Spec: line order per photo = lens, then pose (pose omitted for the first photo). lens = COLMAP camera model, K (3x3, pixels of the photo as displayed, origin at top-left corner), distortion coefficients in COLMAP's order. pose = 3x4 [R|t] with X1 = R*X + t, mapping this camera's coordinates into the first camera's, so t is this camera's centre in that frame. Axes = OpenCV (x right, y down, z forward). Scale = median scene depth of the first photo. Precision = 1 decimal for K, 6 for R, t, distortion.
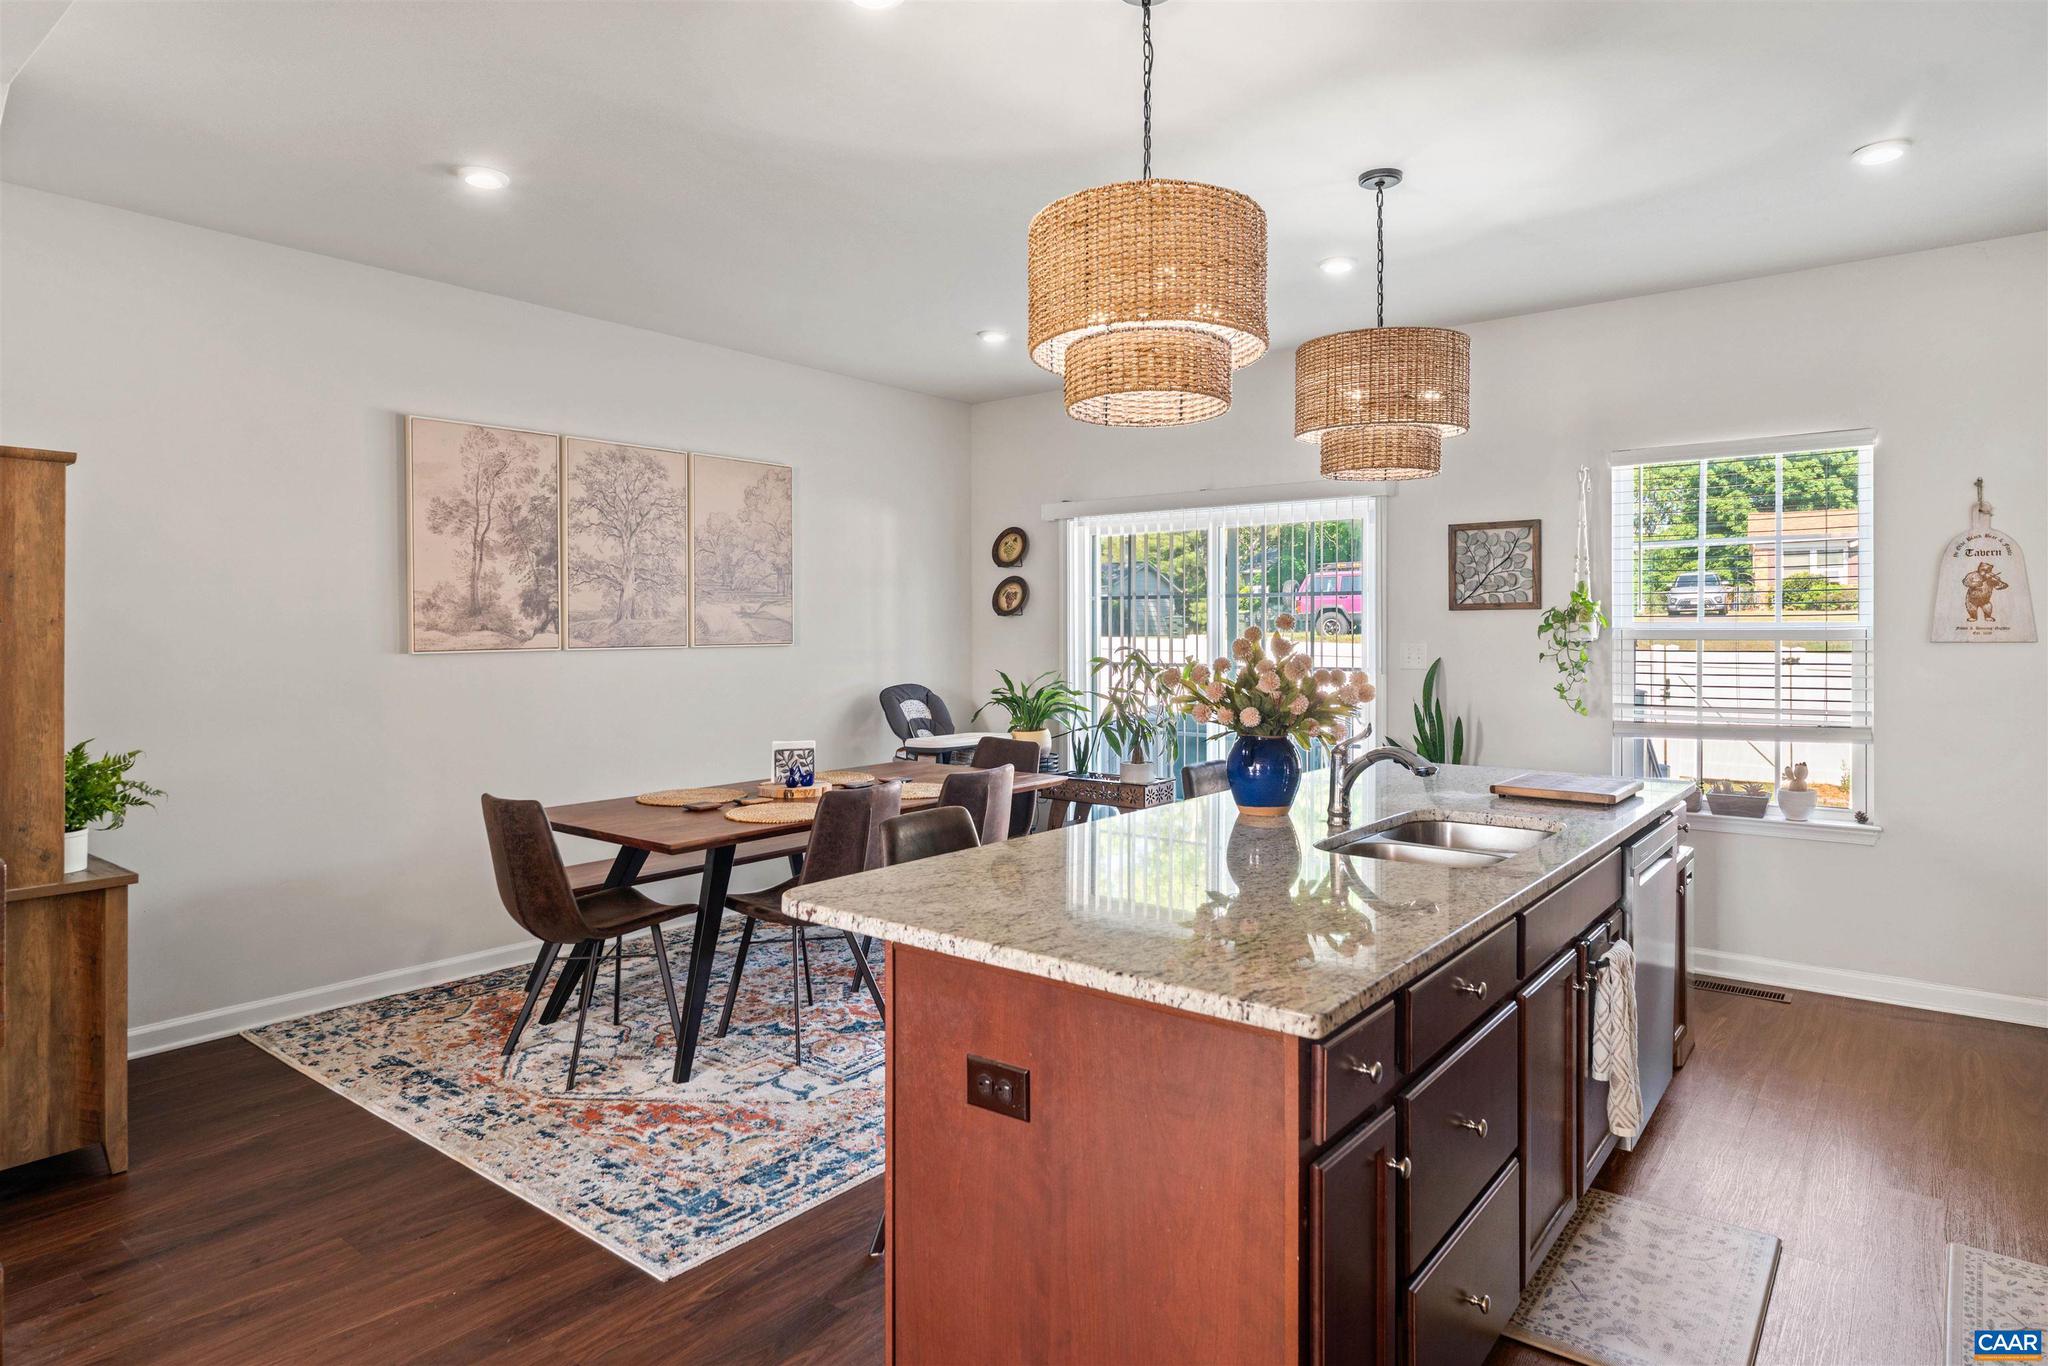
lens RADIAL K [[1138.3, 0, 1007.5], [0, 1138.3, 638.7], [0, 0, 1]] dist [0.000925, 0.000021]
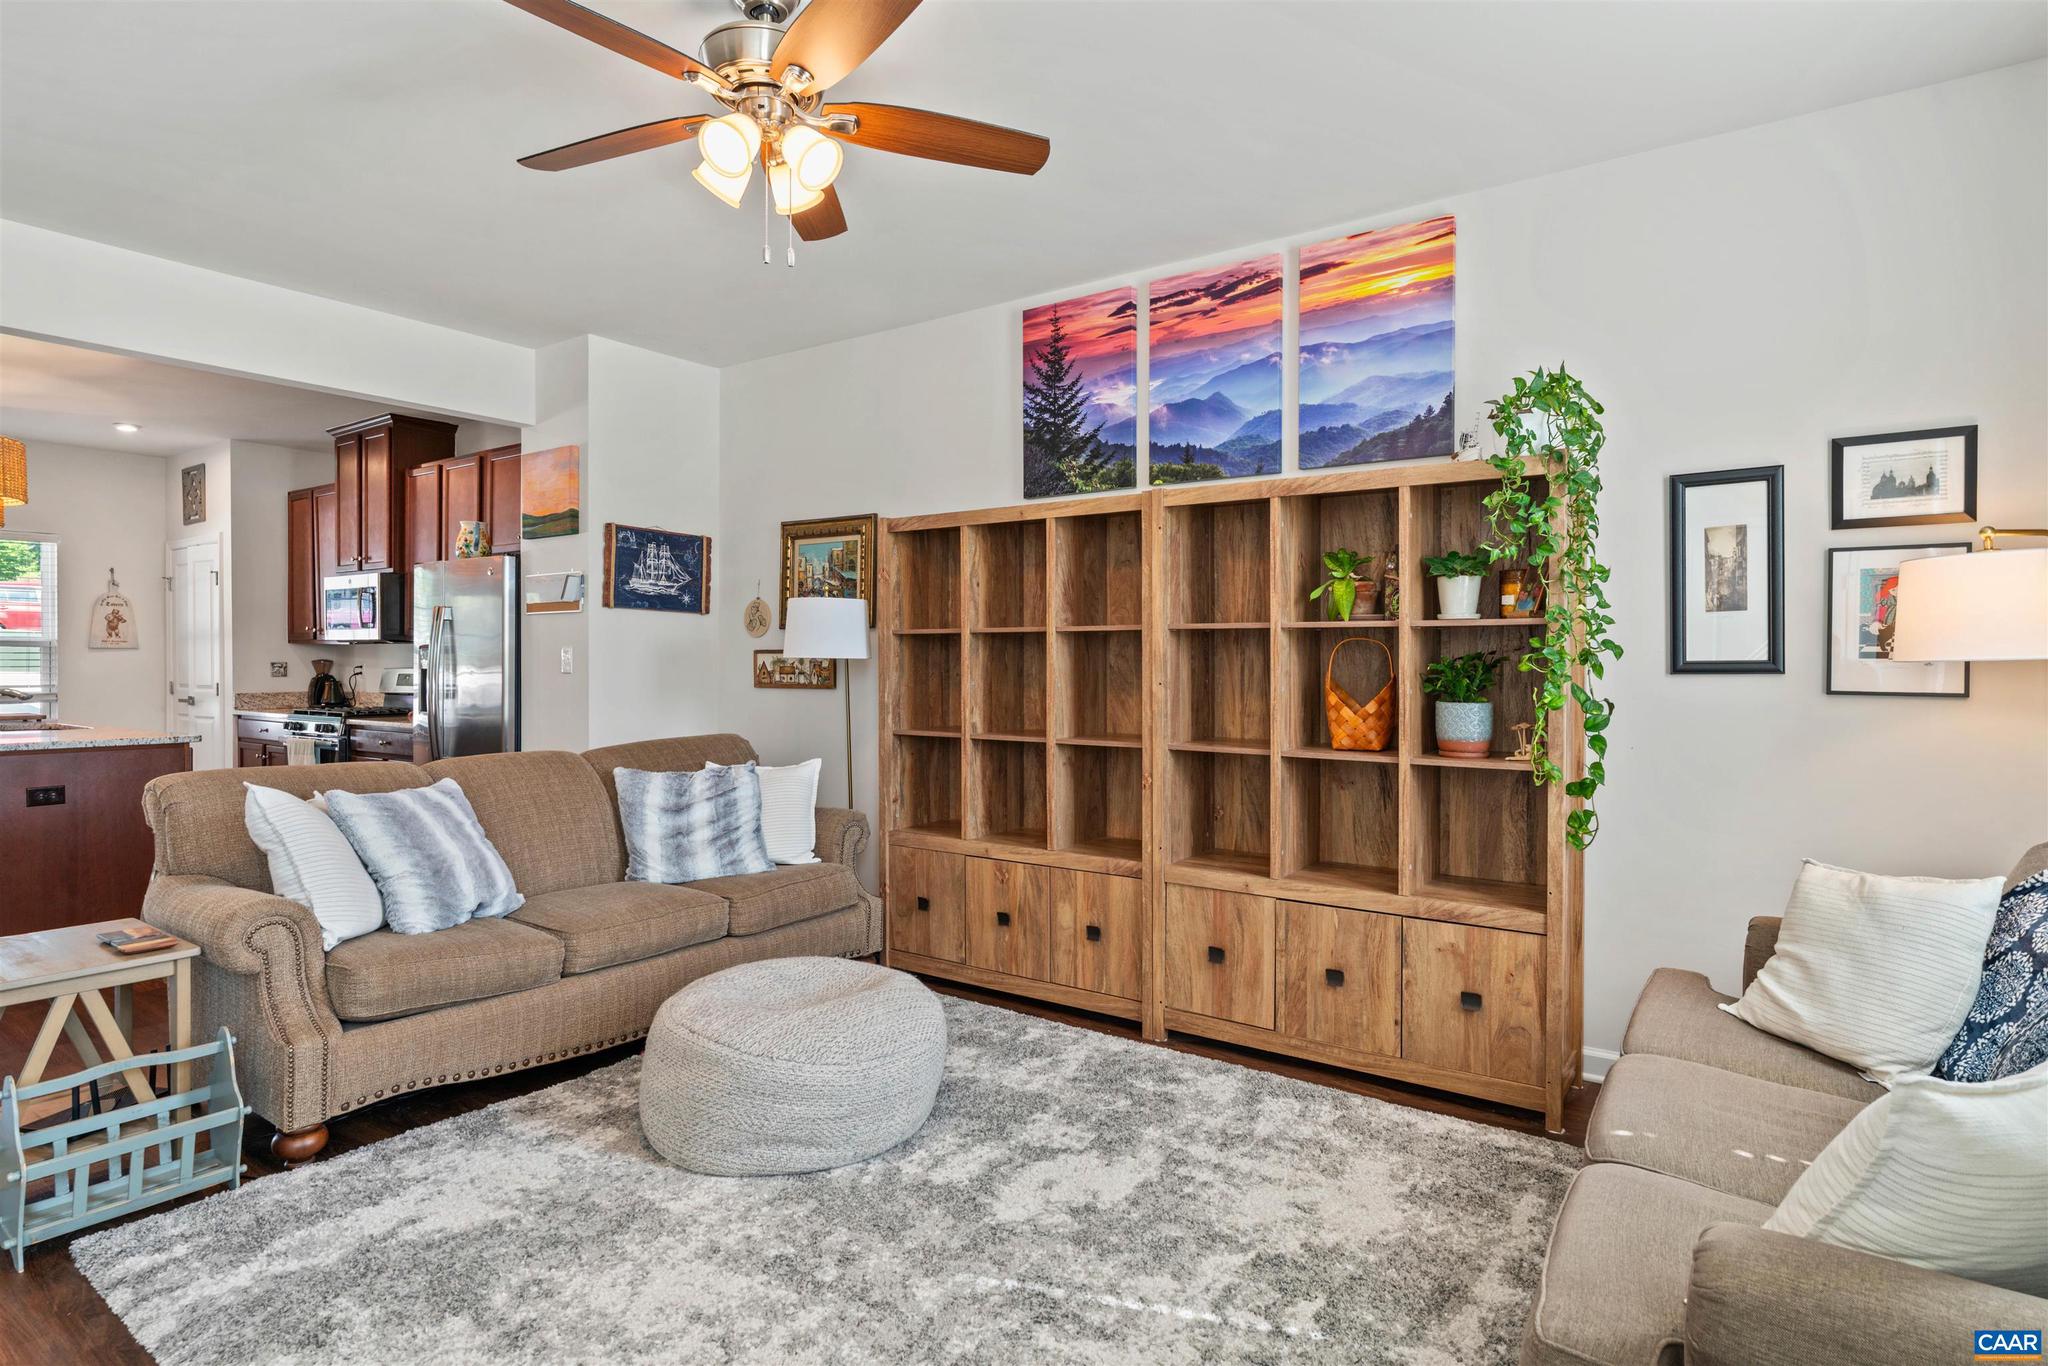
lens RADIAL K [[1084.7, 0, 1015.7], [0, 1084.7, 670.3], [0, 0, 1]] dist [-0.001961, -0.000508]
pose [[-0.062409, -0.003364, 0.998045, -1.000937], [0.002537, 0.999991, 0.003529, 0.033854], [-0.998047, 0.002752, -0.062399, -0.419684]]
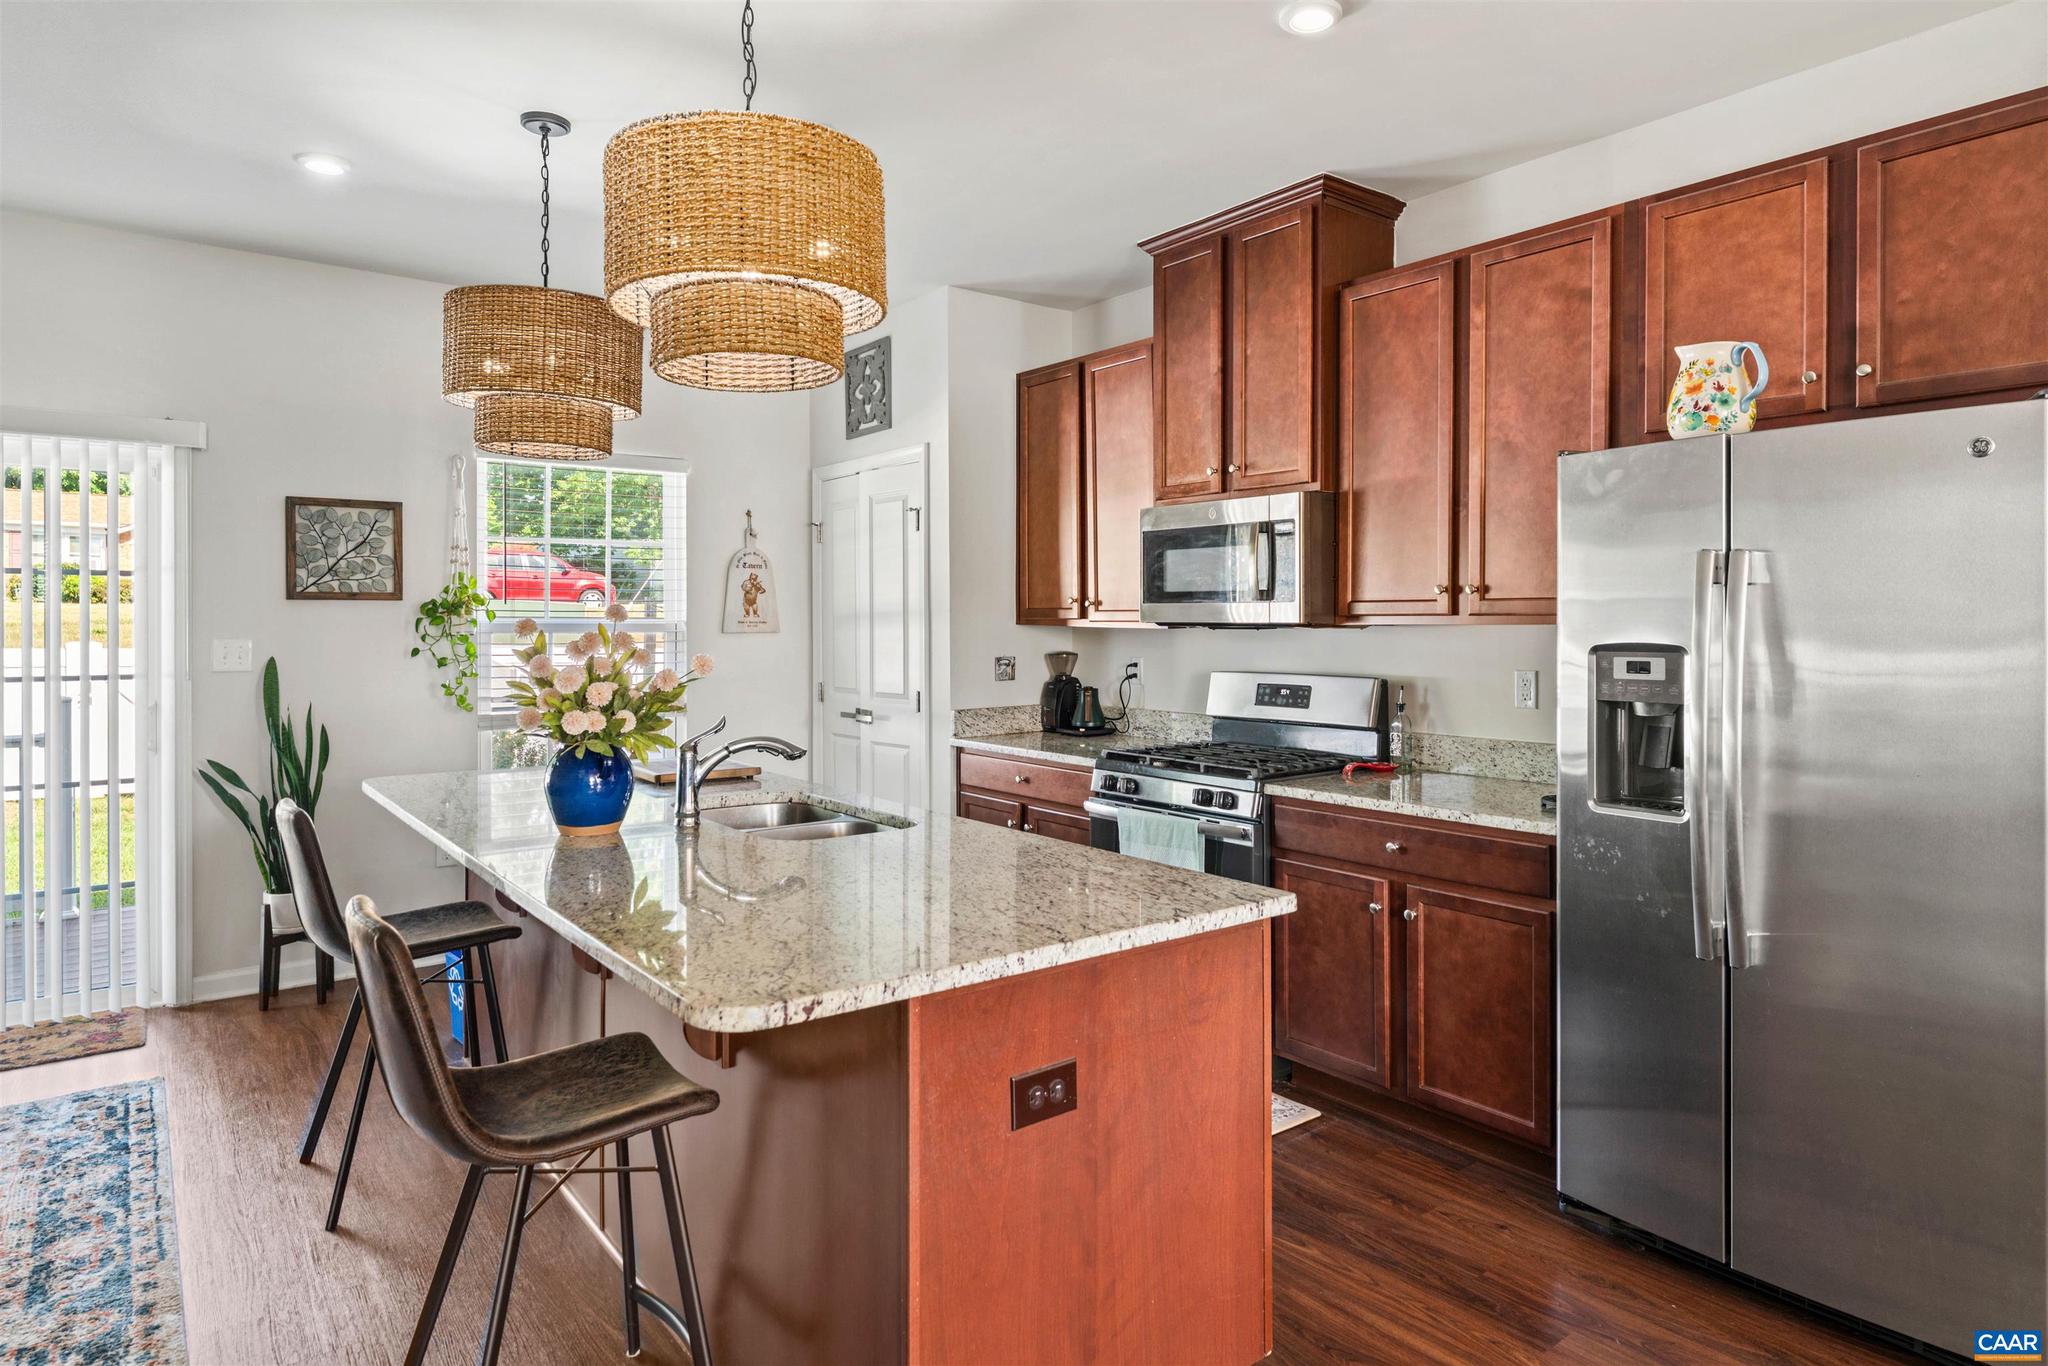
lens RADIAL K [[1206.7, 0, 1046.1], [0, 1206.7, 624.9], [0, 0, 1]] dist [-0.005994, -0.001744]
pose [[0.232841, 0.000087, 0.972515, -0.370732], [0.006382, 0.999978, -0.001618, -0.001328], [-0.972494, 0.006584, 0.232835, 0.278679]]
